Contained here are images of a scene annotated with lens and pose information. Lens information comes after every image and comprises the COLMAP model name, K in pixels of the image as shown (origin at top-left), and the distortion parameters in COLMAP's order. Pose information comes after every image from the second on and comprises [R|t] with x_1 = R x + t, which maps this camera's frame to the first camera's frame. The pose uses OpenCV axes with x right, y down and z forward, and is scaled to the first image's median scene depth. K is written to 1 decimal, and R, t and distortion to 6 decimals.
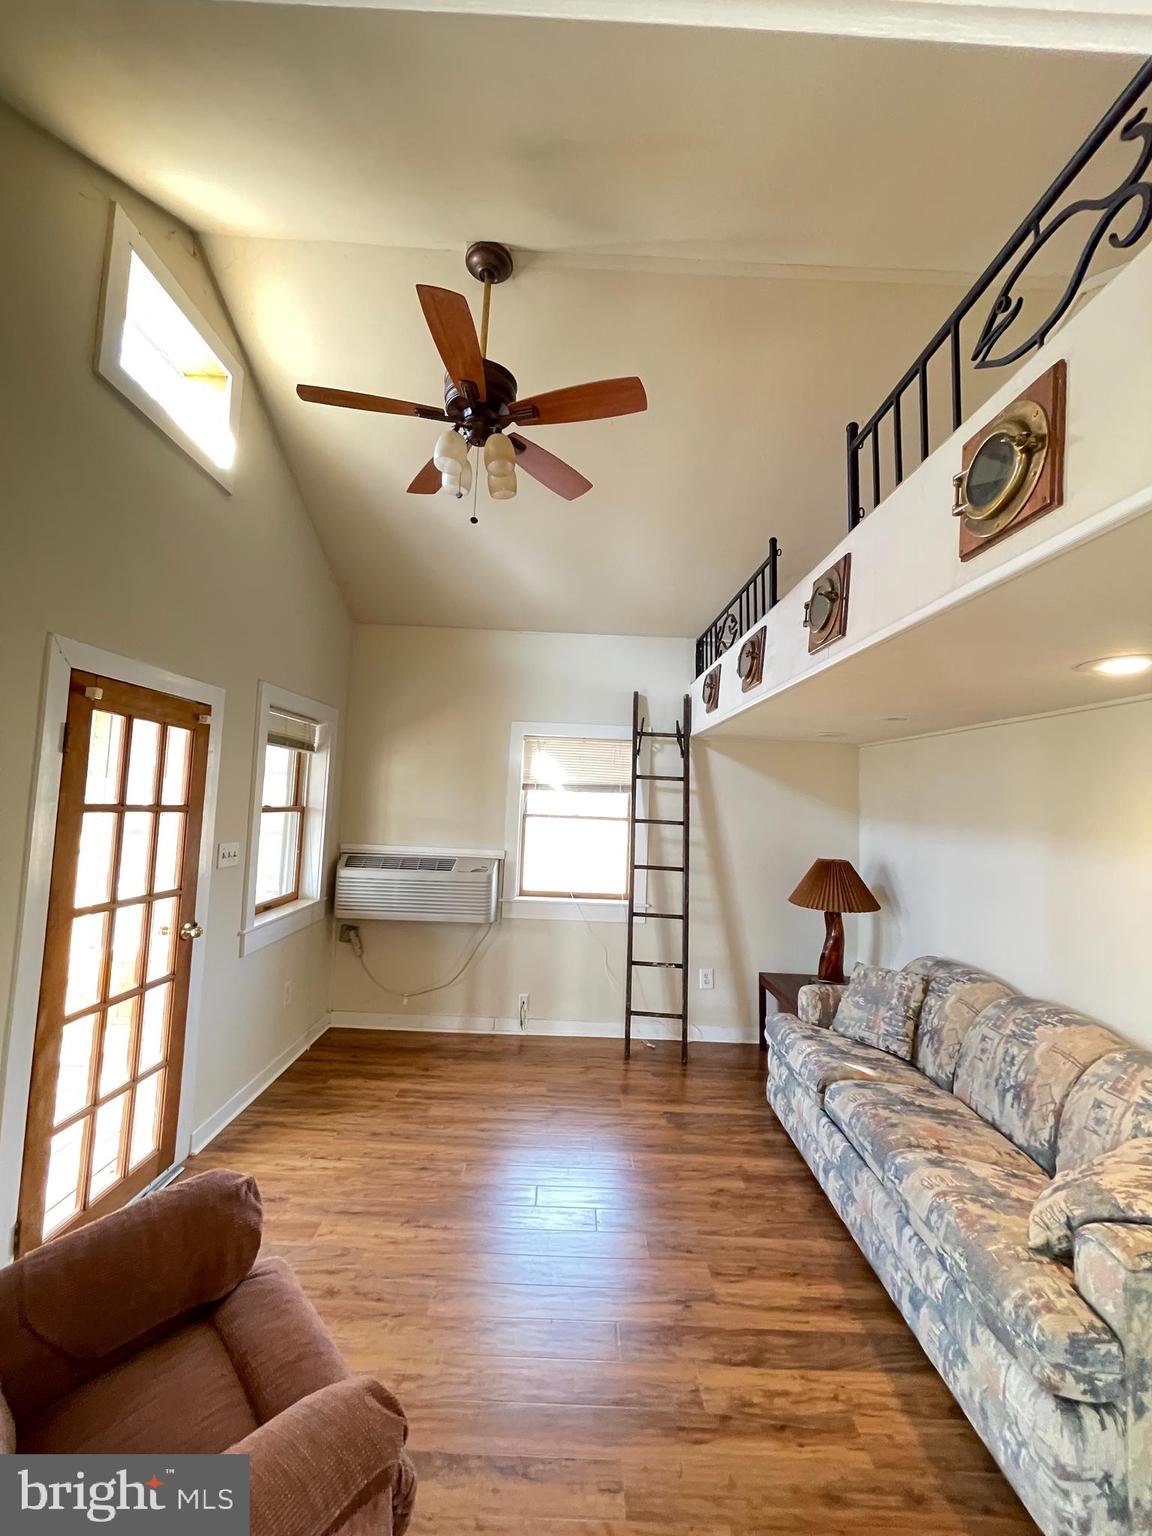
lens RADIAL K [[620.8, 0, 574.6], [0, 620.8, 755.2], [0, 0, 1]] dist [0.000687, -0.000343]
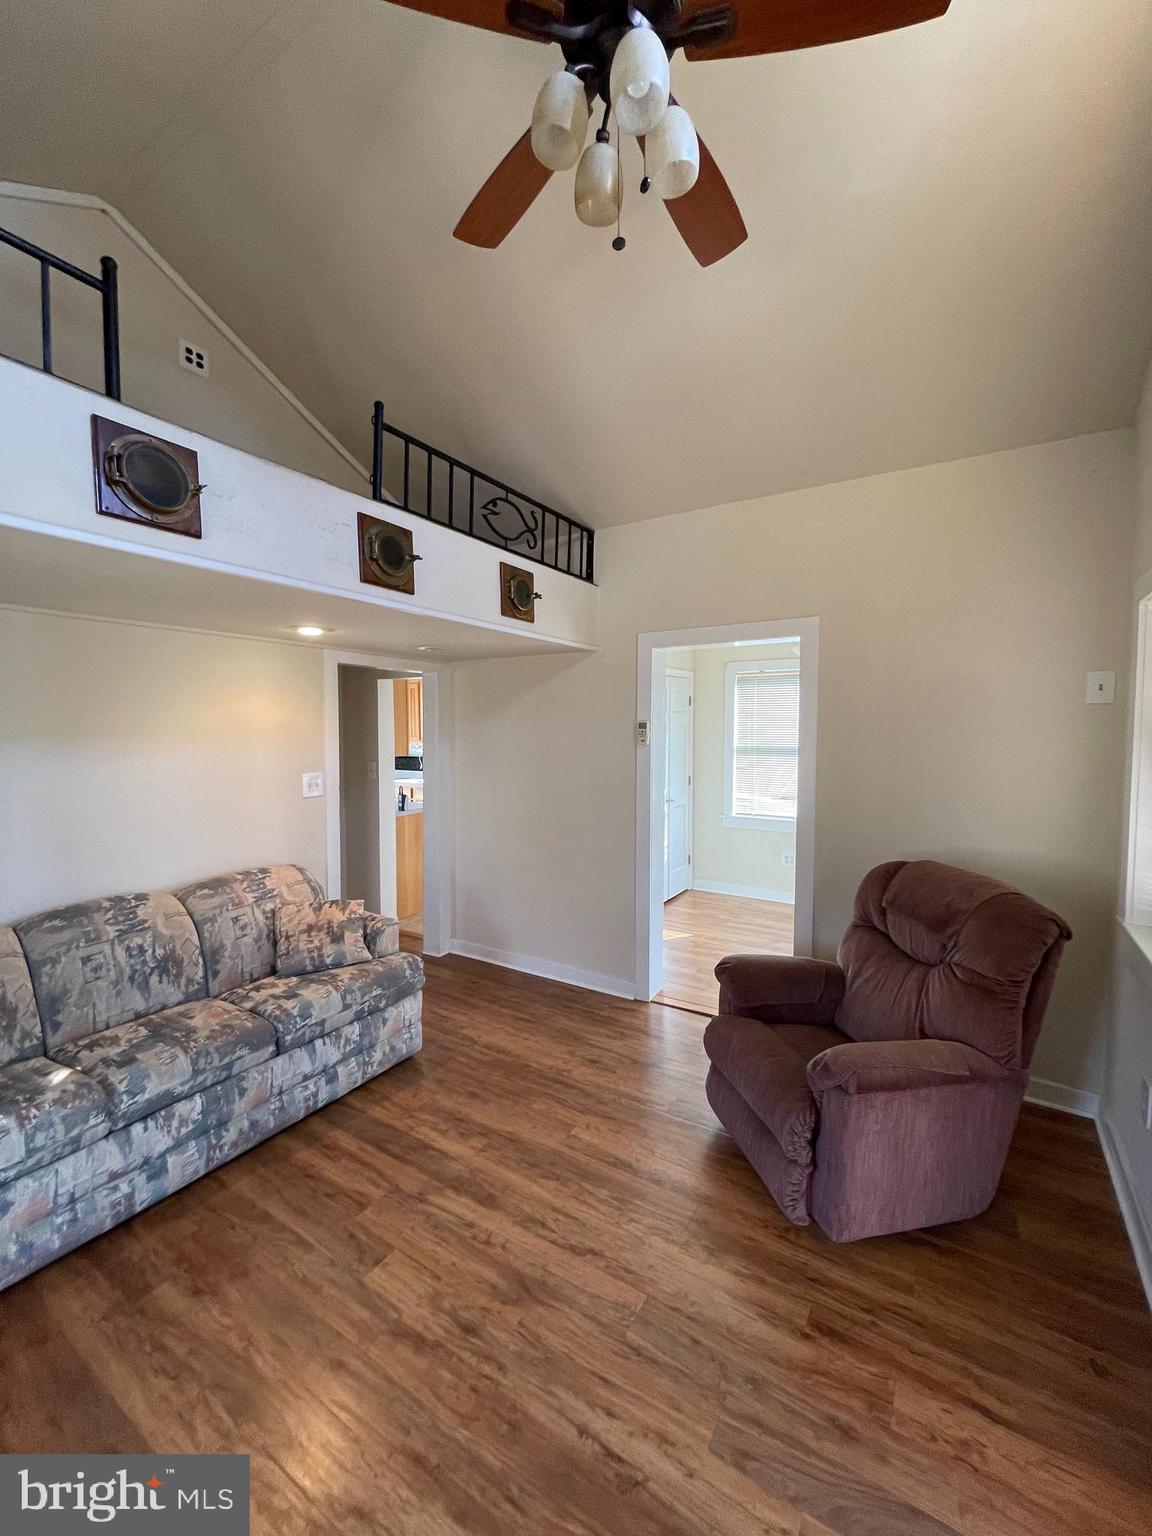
lens RADIAL K [[621.9, 0, 574.7], [0, 621.9, 755.6], [0, 0, 1]] dist [-0.001869, 0.002065]
pose [[-0.839628, -0.068994, 0.538762, -0.474508], [-0.076724, 0.997019, 0.008108, 0.091063], [-0.537716, -0.034528, -0.842419, 1.501929]]
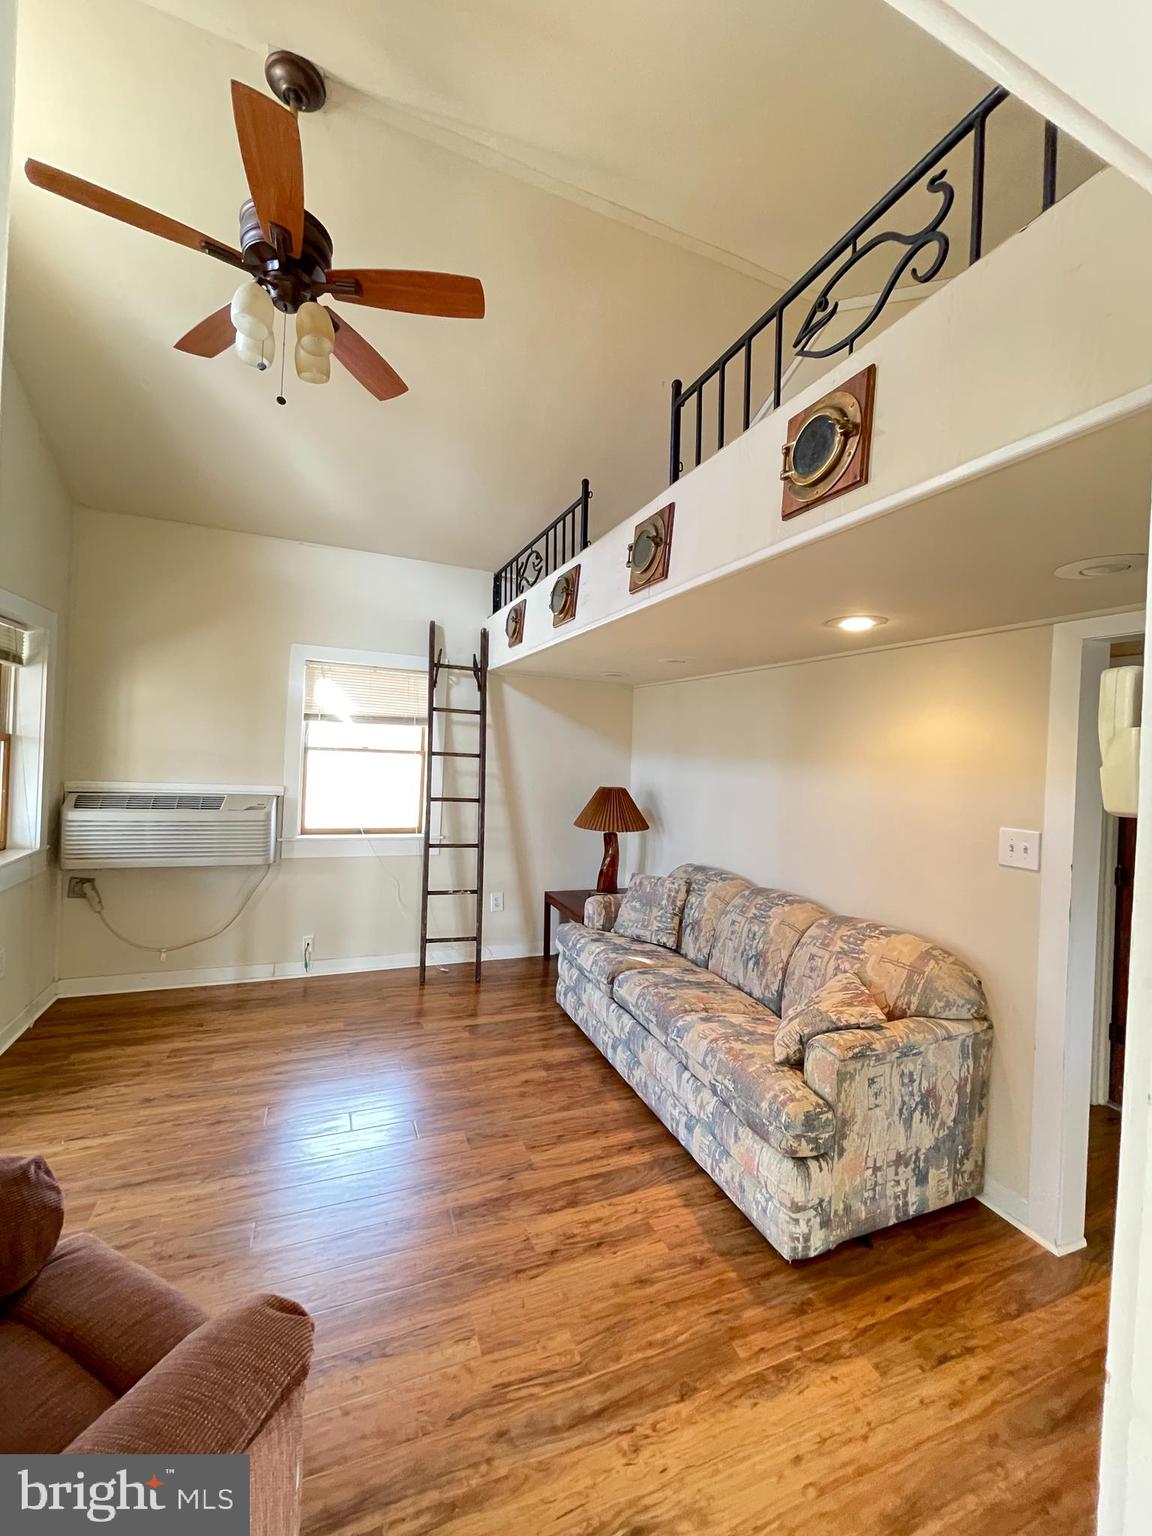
lens RADIAL K [[621.9, 0, 574.7], [0, 621.9, 755.6], [0, 0, 1]] dist [-0.001869, 0.002065]
pose [[0.927527, -0.000626, 0.373757, -0.107769], [-0.034448, 0.995599, 0.087153, 0.026688], [-0.372167, -0.093712, 0.923423, -0.001885]]
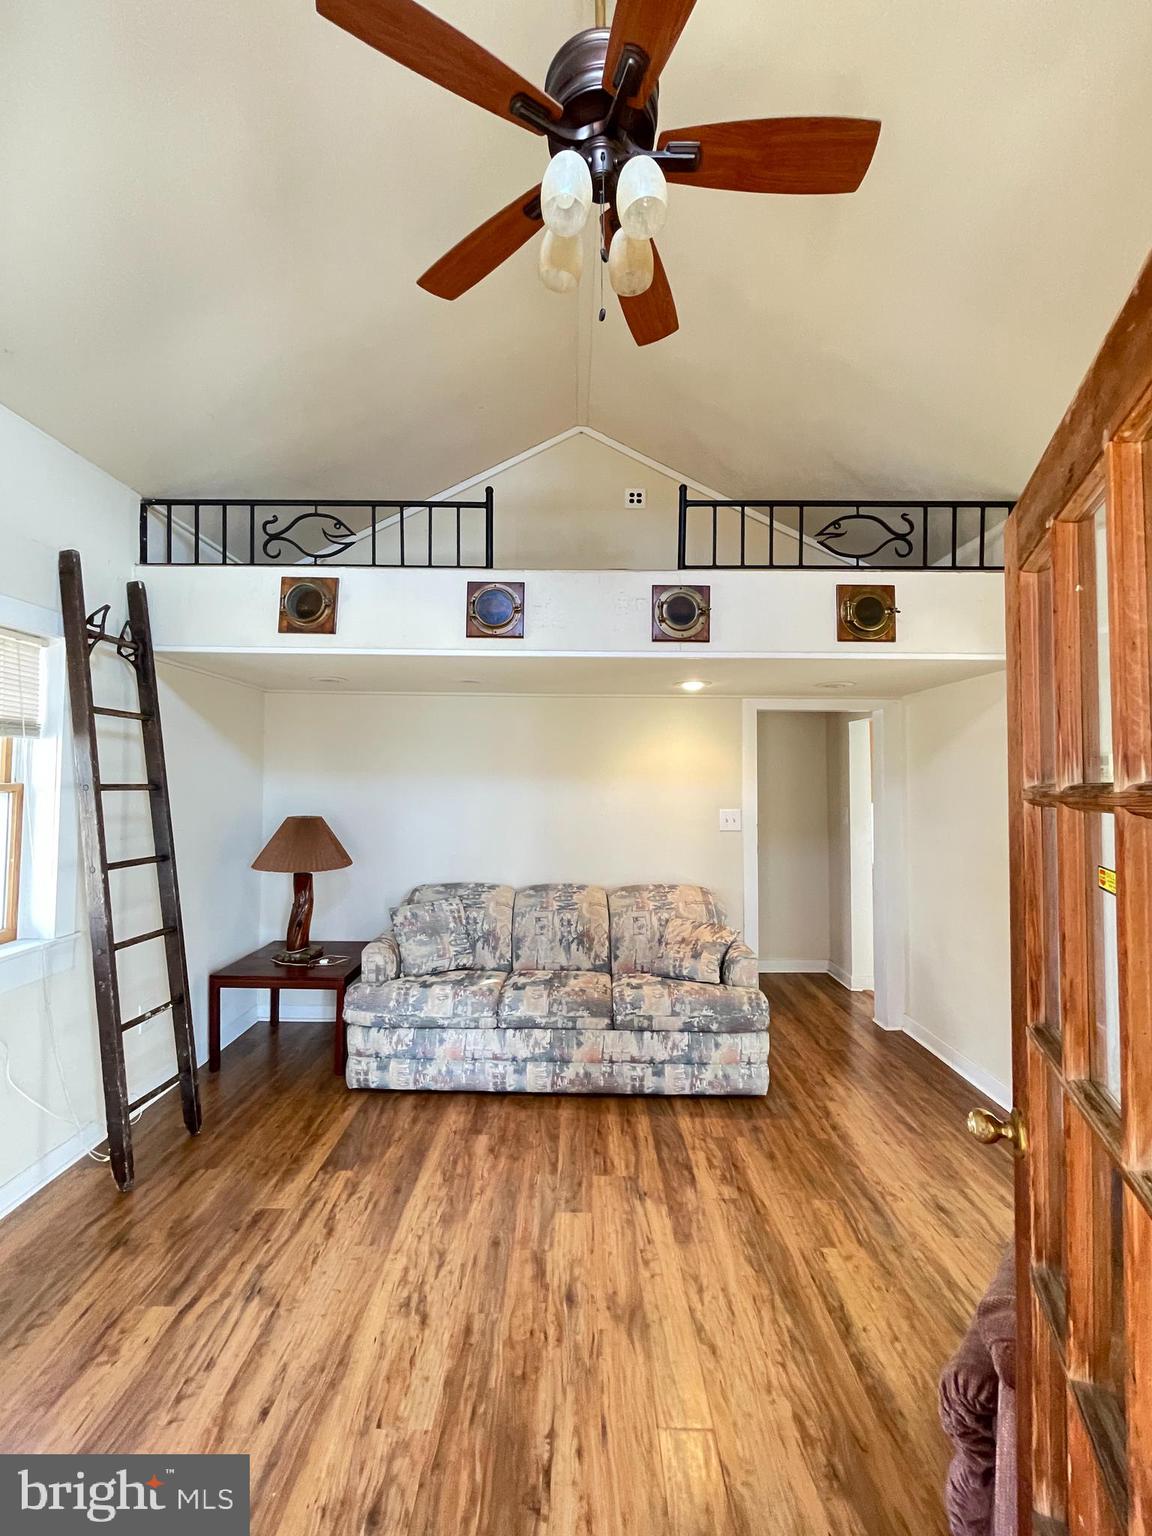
lens RADIAL K [[621.9, 0, 574.7], [0, 621.9, 755.6], [0, 0, 1]] dist [-0.001869, 0.002065]
pose [[0.009669, -0.007461, 0.999925, -0.809586], [-0.077341, 0.996971, 0.008187, 0.068334], [-0.996958, -0.077414, 0.009062, 0.996488]]
